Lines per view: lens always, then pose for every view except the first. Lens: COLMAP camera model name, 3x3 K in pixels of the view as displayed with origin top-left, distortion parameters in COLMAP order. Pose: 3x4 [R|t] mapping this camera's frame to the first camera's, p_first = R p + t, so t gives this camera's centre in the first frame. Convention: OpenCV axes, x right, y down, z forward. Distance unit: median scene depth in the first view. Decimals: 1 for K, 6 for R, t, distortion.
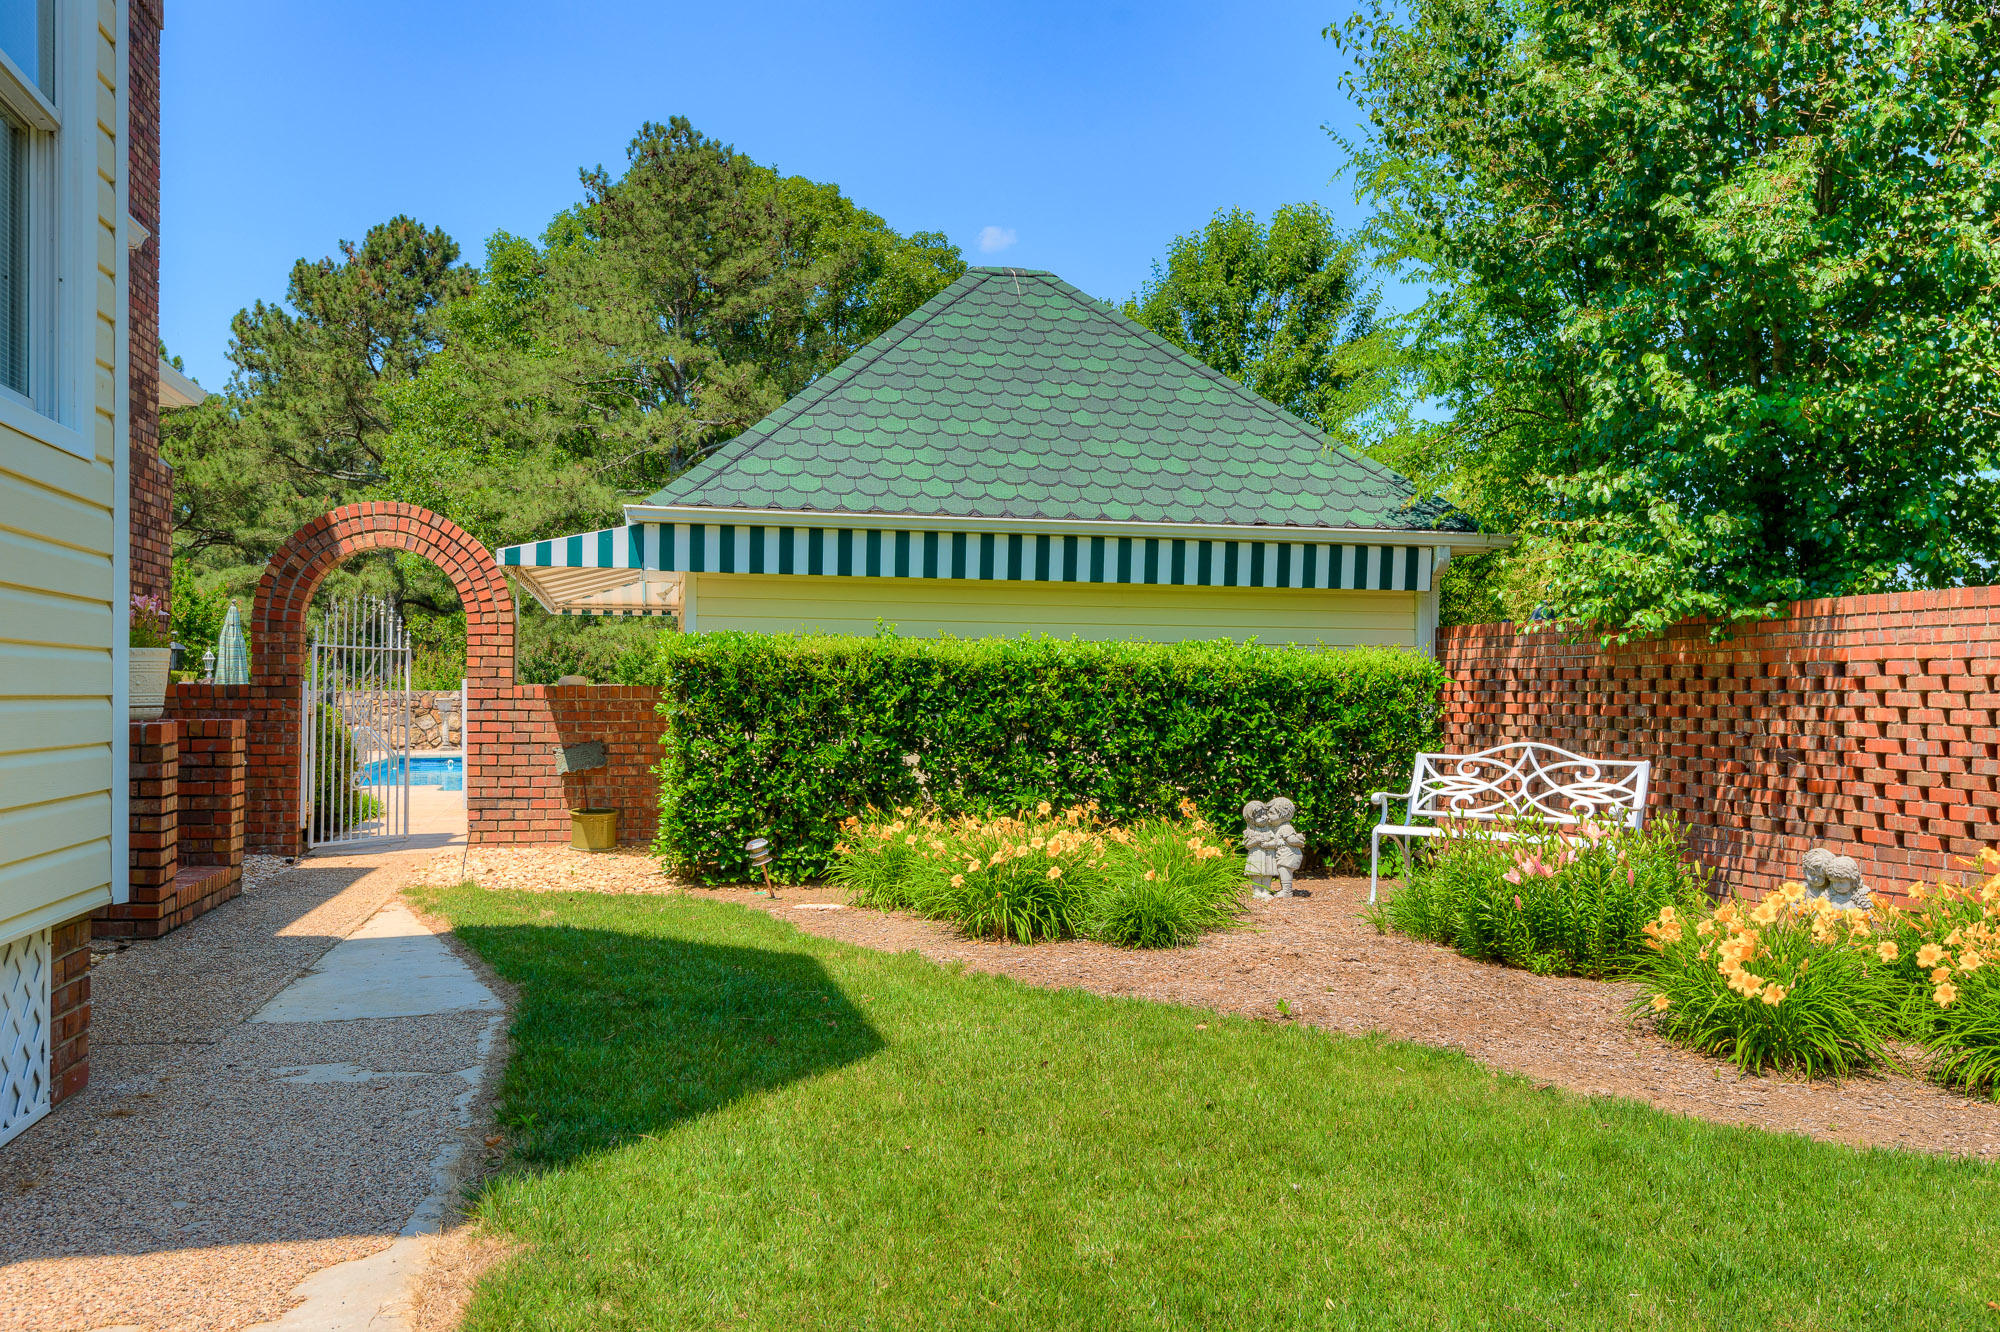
lens RADIAL K [[1728.3, 0, 983.2], [0, 1728.3, 673.7], [0, 0, 1]] dist [0.045864, -0.008825]
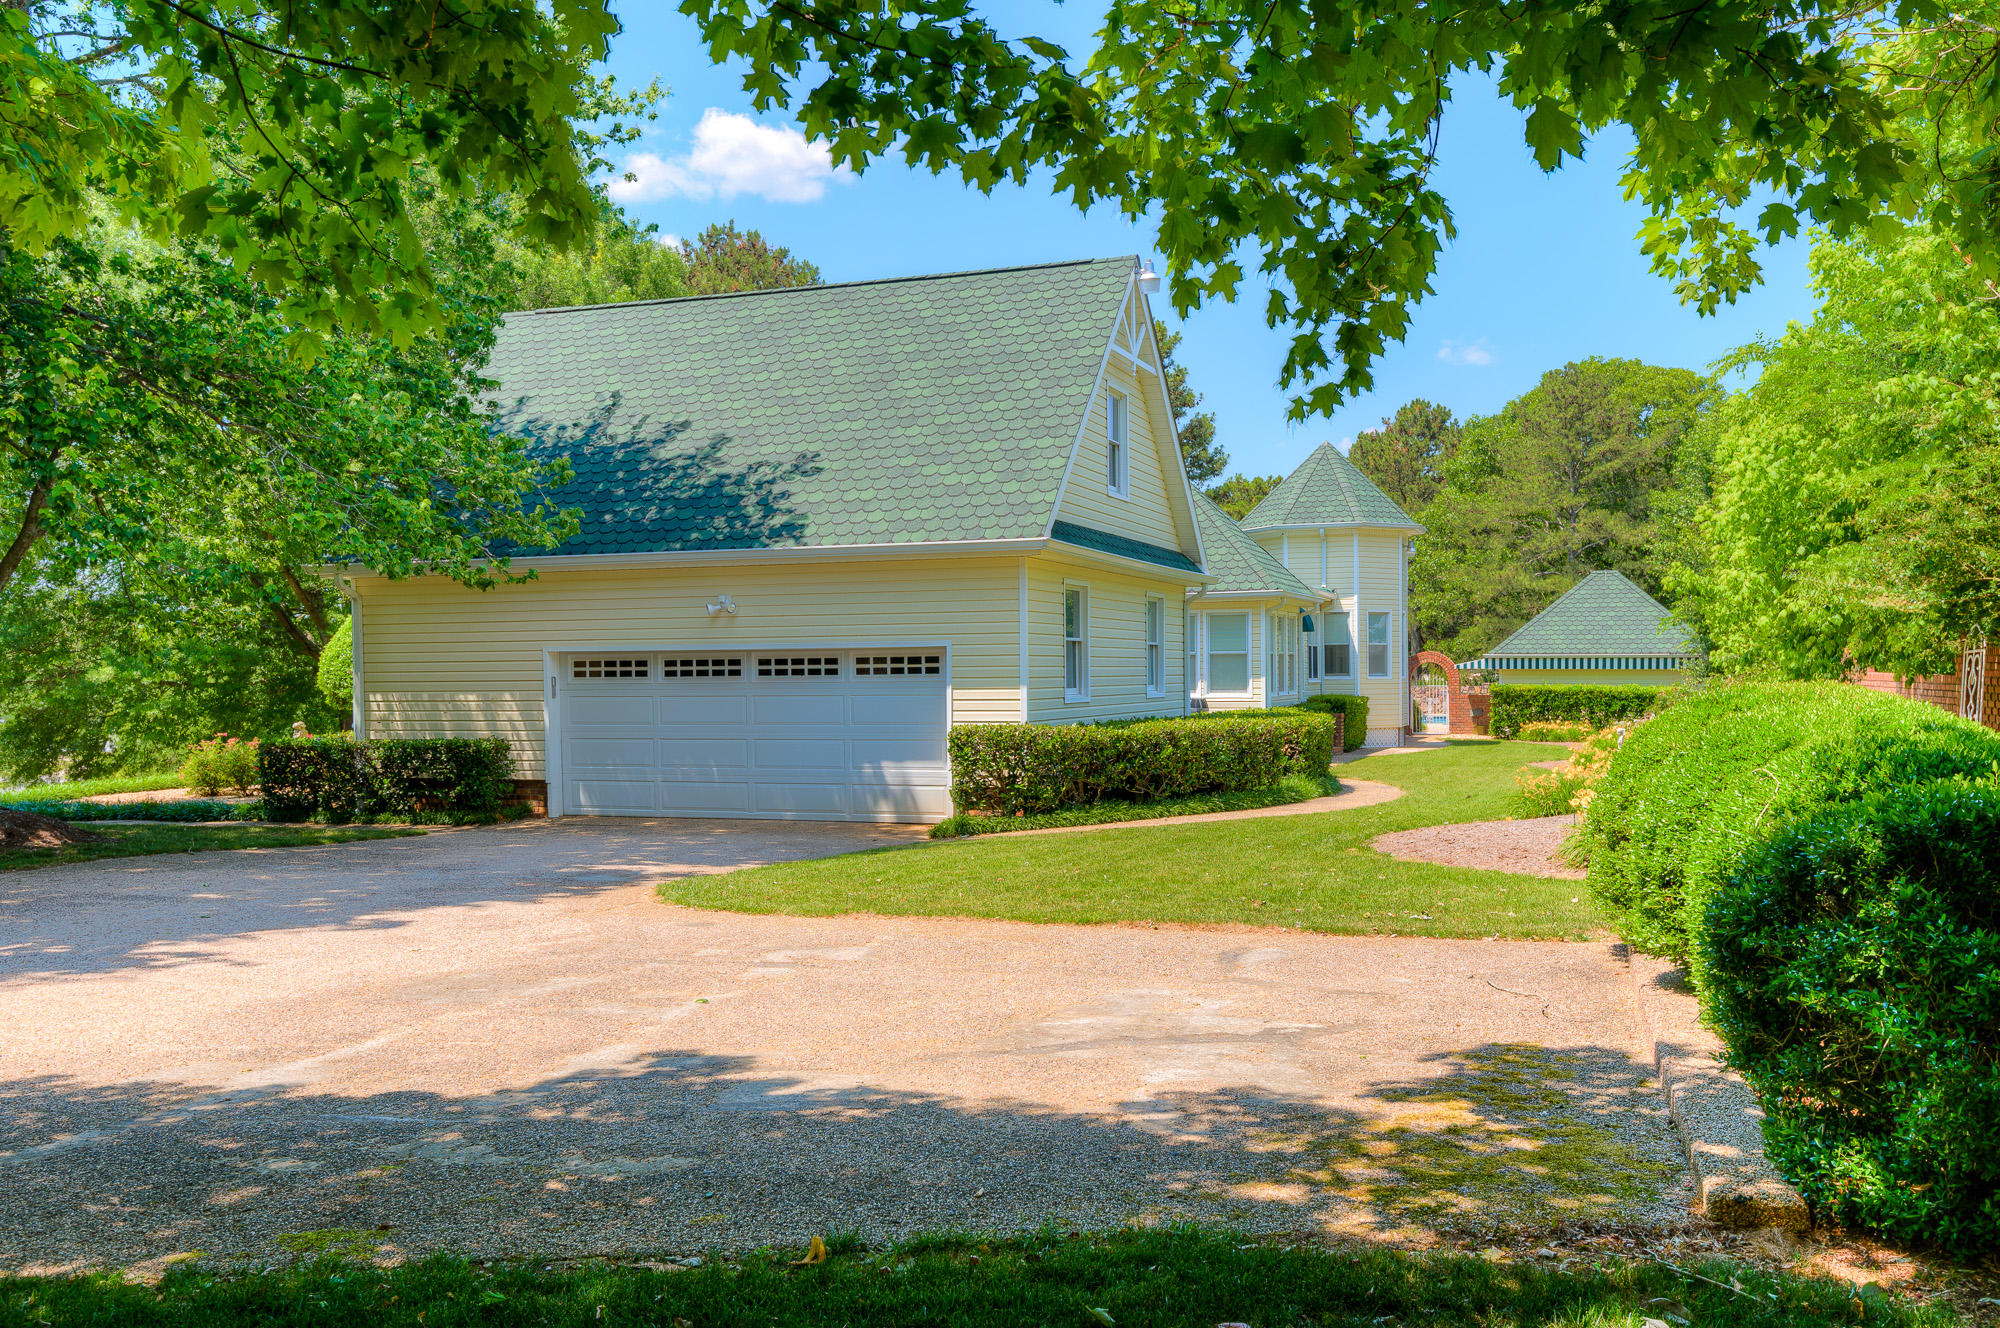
lens RADIAL K [[1670.9, 0, 999.8], [0, 1670.9, 666.7], [0, 0, 1]] dist [0.000269, -0.000127]
pose [[0.848287, -0.008417, -0.529470, 0.304858], [0.014234, 0.999875, 0.006909, -0.034723], [0.529345, -0.013397, 0.848301, -1.011757]]
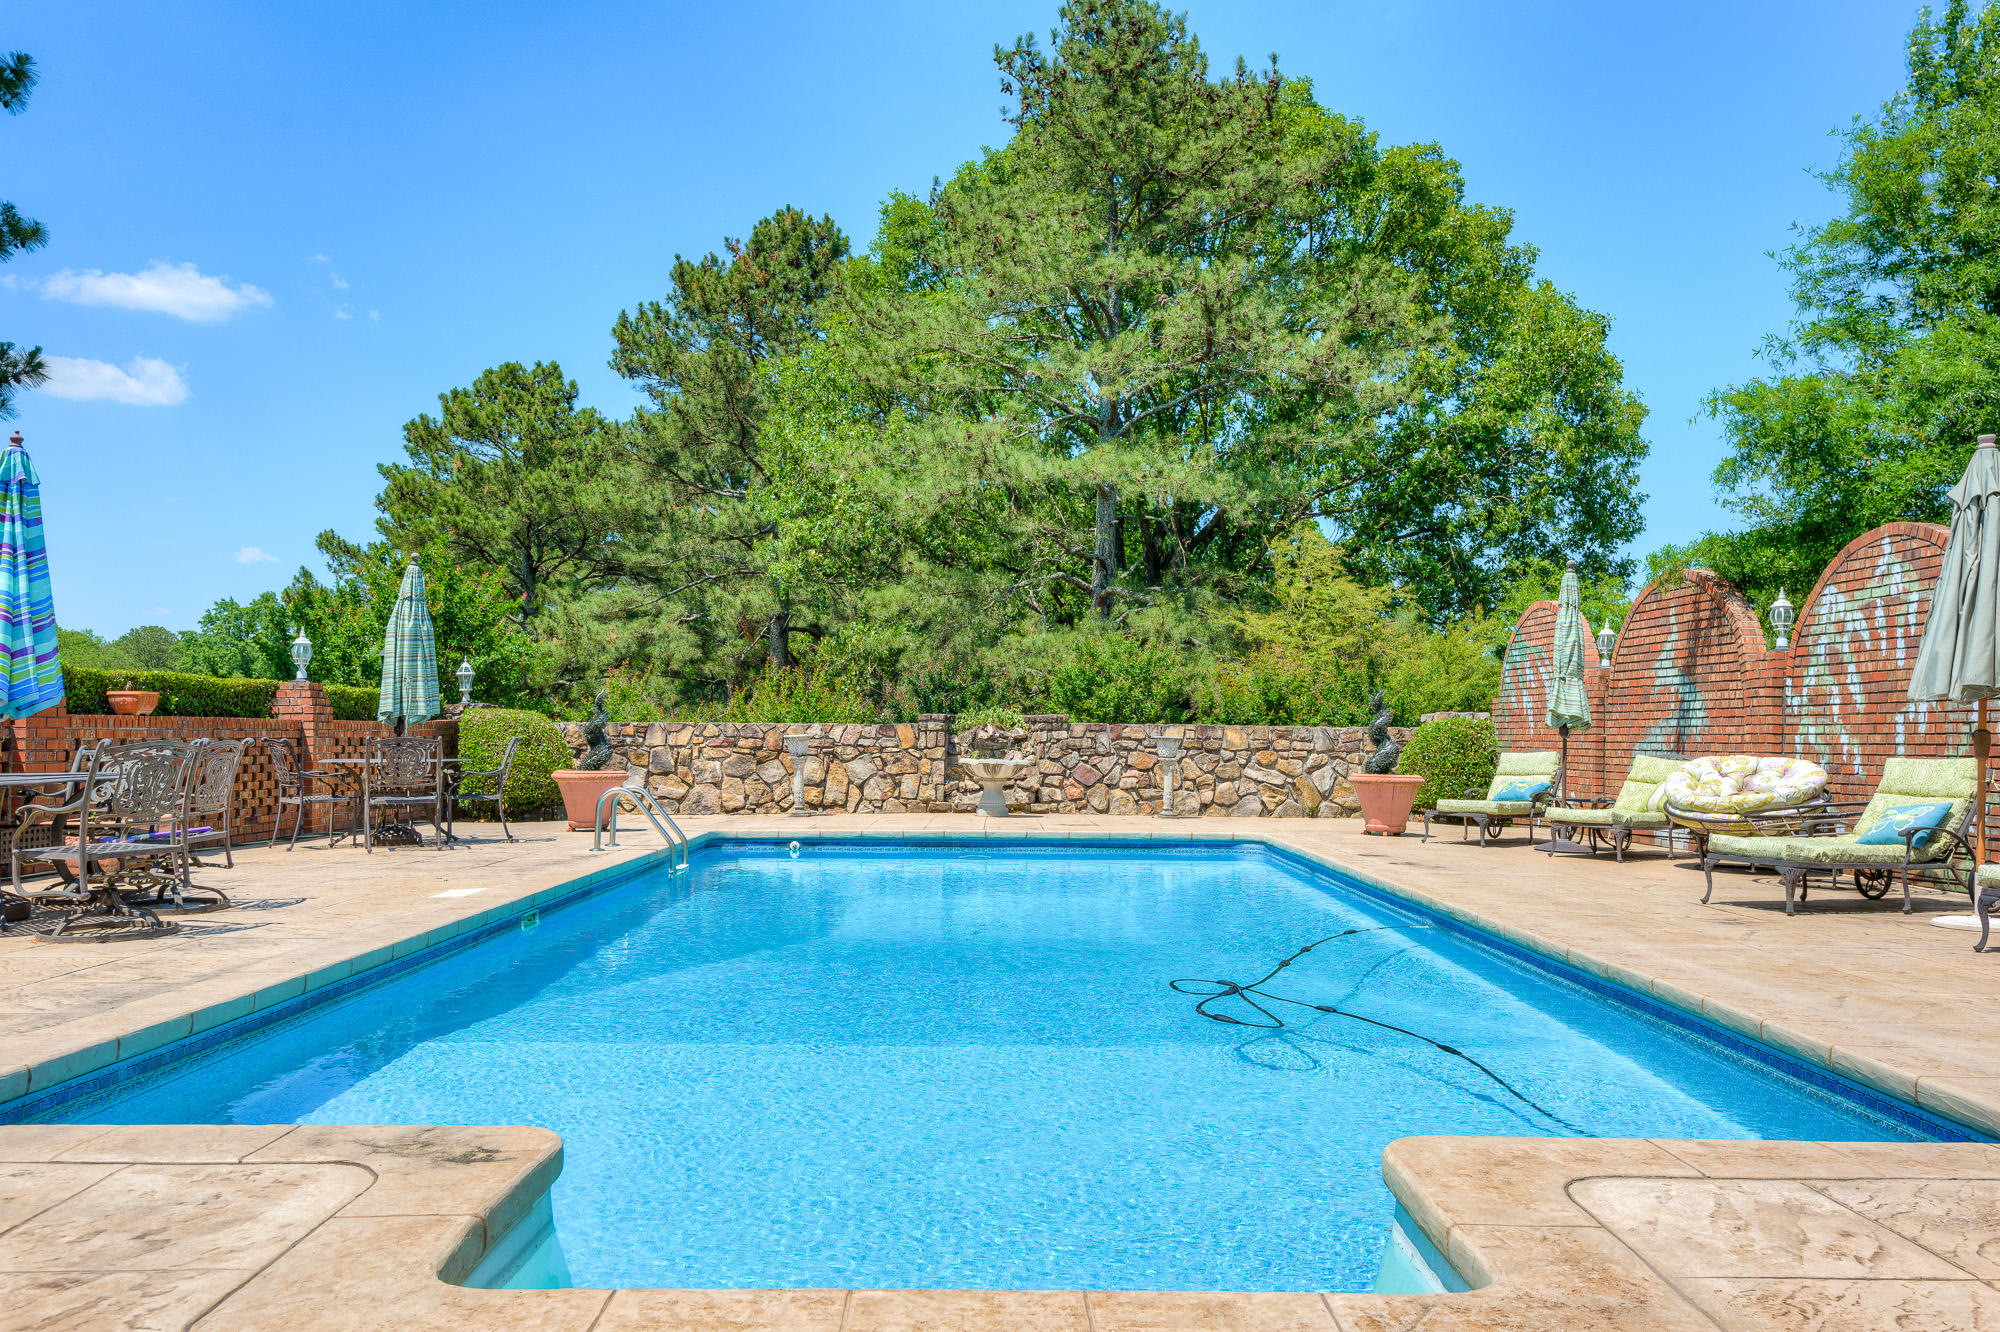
lens RADIAL K [[1492.2, 0, 1010.2], [0, 1492.2, 663.8], [0, 0, 1]] dist [-0.011717, -0.002992]
pose [[0.981590, -0.001865, -0.190989, -0.121132], [-0.004869, 0.999383, -0.034779, 0.006279], [0.190936, 0.035069, 0.980976, 0.447128]]
